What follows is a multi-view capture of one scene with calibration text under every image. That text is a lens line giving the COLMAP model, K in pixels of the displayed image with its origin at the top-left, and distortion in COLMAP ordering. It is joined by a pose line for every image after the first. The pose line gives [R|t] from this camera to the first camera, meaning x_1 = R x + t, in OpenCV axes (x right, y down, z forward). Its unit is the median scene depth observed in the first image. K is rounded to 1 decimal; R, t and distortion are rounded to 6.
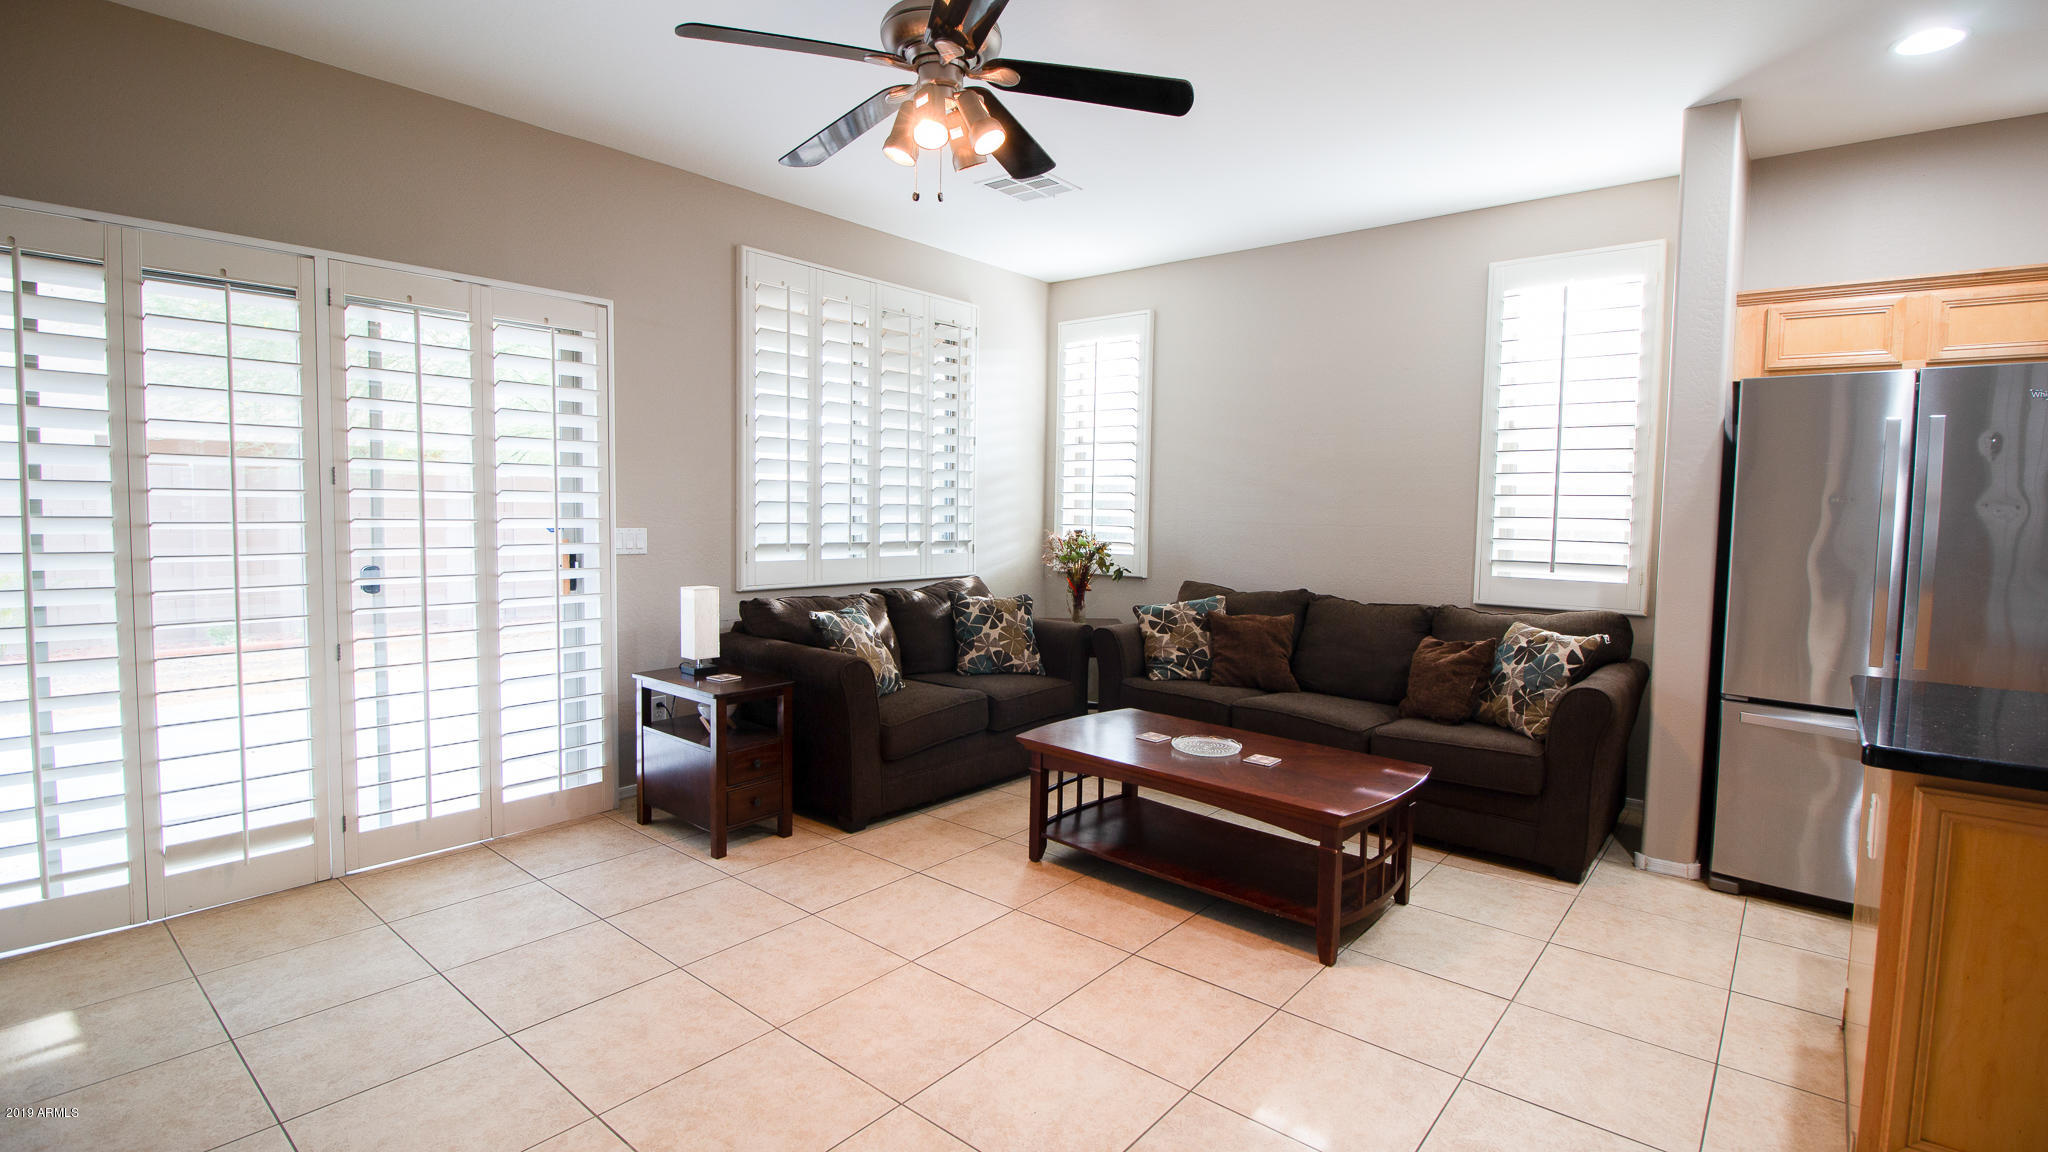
lens RADIAL K [[941.0, 0, 1027.4], [0, 941.0, 566.1], [0, 0, 1]] dist [-0.017879, -0.002420]
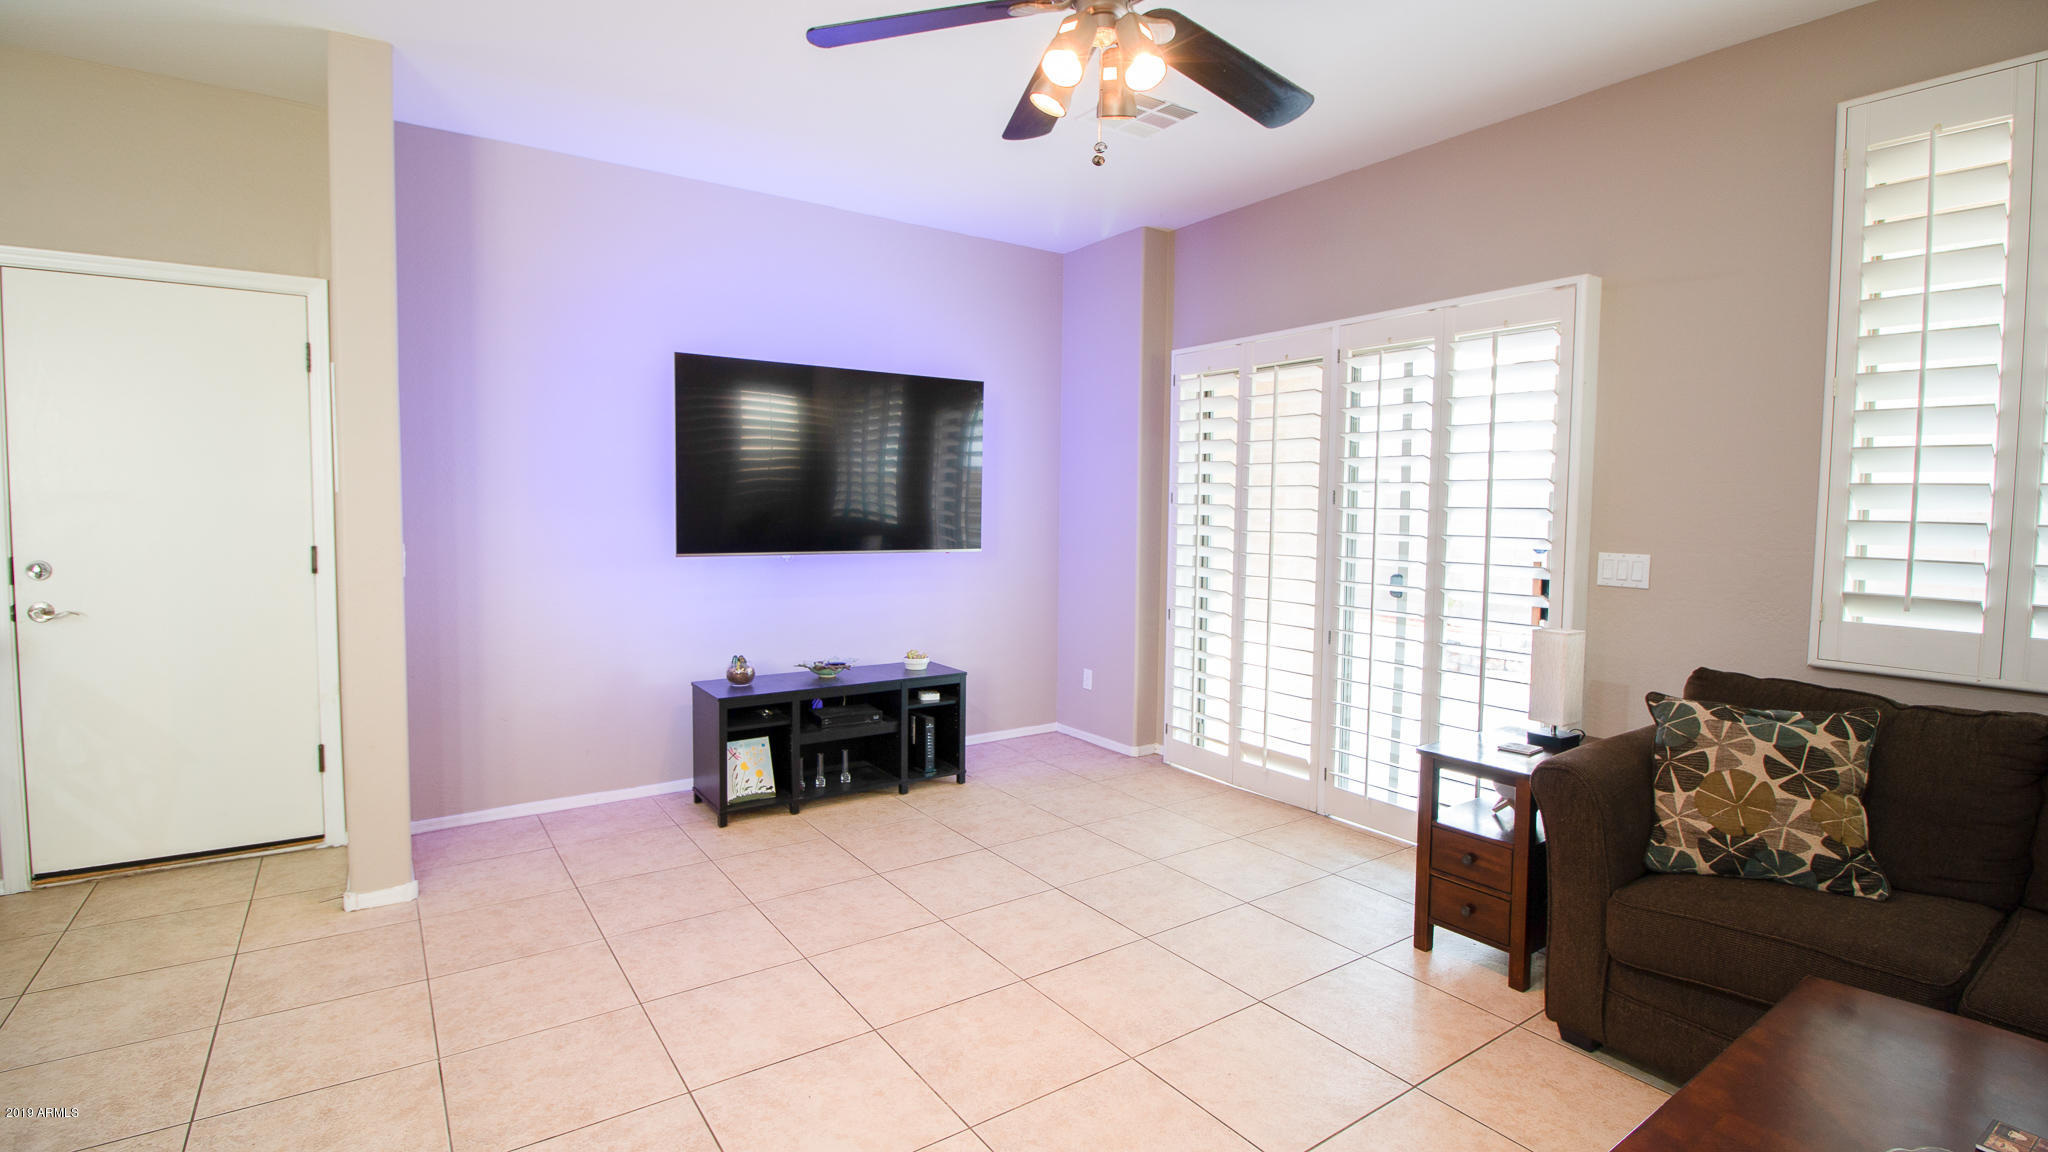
lens RADIAL K [[941.0, 0, 1041.9], [0, 941.0, 575.5], [0, 0, 1]] dist [-0.017879, -0.002420]
pose [[-0.253297, 0.048936, -0.966150, 0.592045], [-0.079810, 0.994258, 0.071283, -0.051505], [0.964091, 0.095164, -0.247937, 0.943839]]
